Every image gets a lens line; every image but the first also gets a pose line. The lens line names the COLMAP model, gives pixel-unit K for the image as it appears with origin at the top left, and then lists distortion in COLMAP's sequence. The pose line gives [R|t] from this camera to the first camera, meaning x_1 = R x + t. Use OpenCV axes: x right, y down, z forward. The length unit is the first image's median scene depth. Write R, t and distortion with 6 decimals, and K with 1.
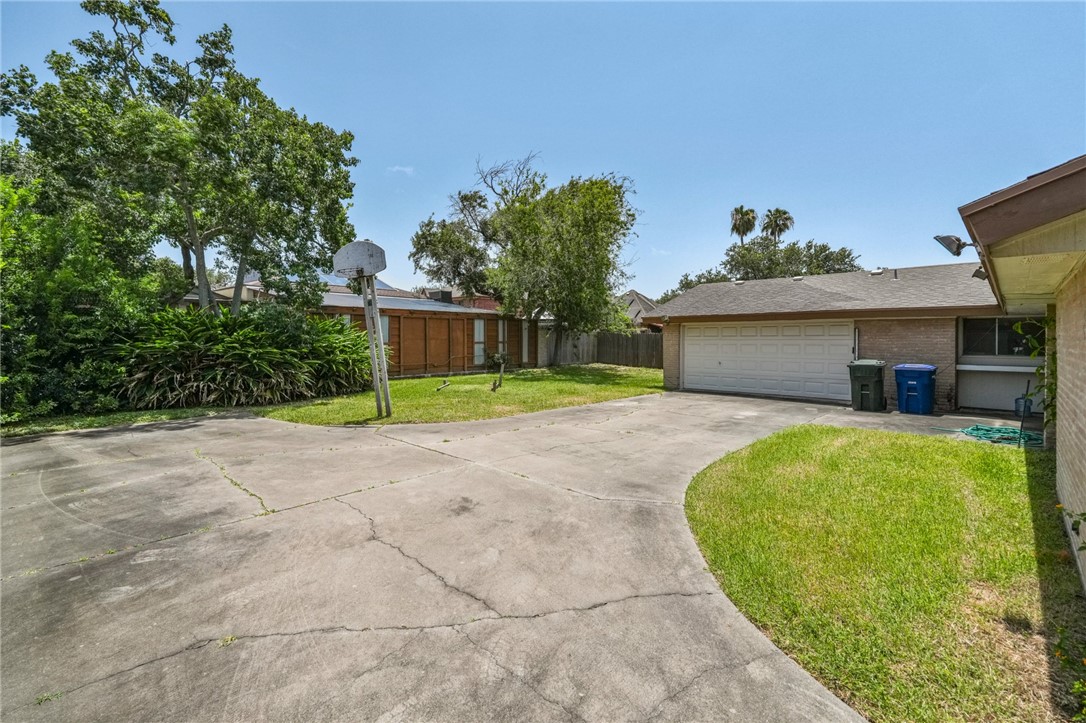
lens RADIAL K [[489.8, 0, 547.5], [0, 489.8, 332.8], [0, 0, 1]] dist [-0.001146, -0.000027]
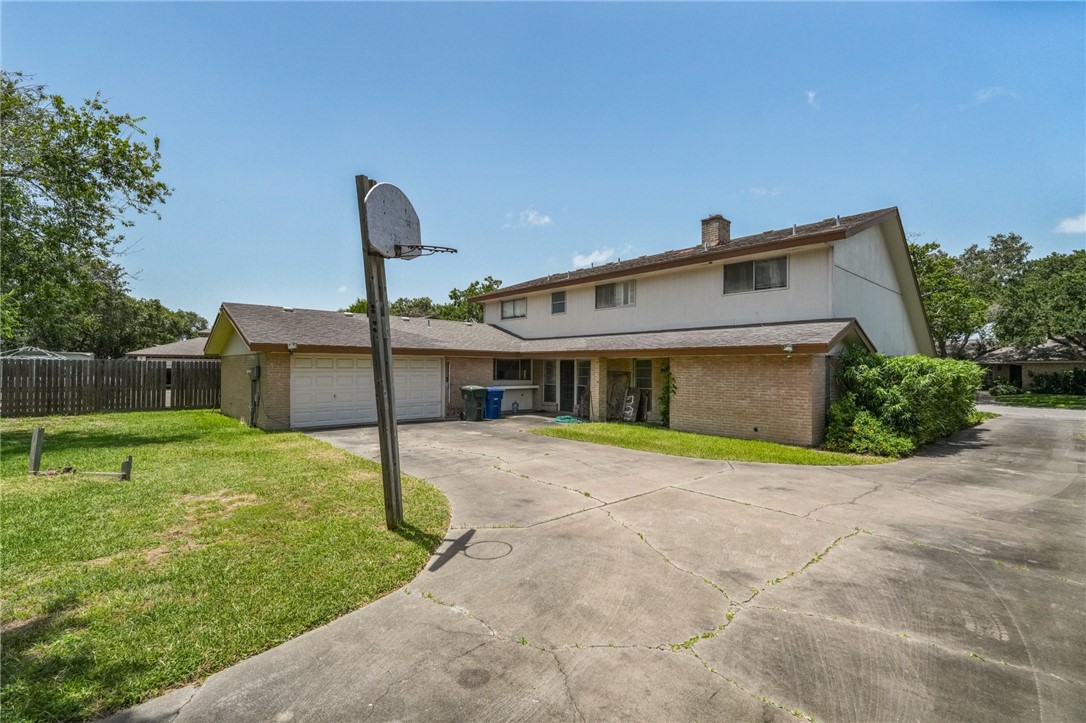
lens RADIAL K [[482.4, 0, 547.4], [0, 482.4, 356.5], [0, 0, 1]] dist [-0.001317, -0.000070]
pose [[0.066404, 0.018086, 0.997629, -1.752030], [-0.012343, 0.999774, -0.017303, -0.020370], [-0.997716, -0.011164, 0.066612, 1.651145]]
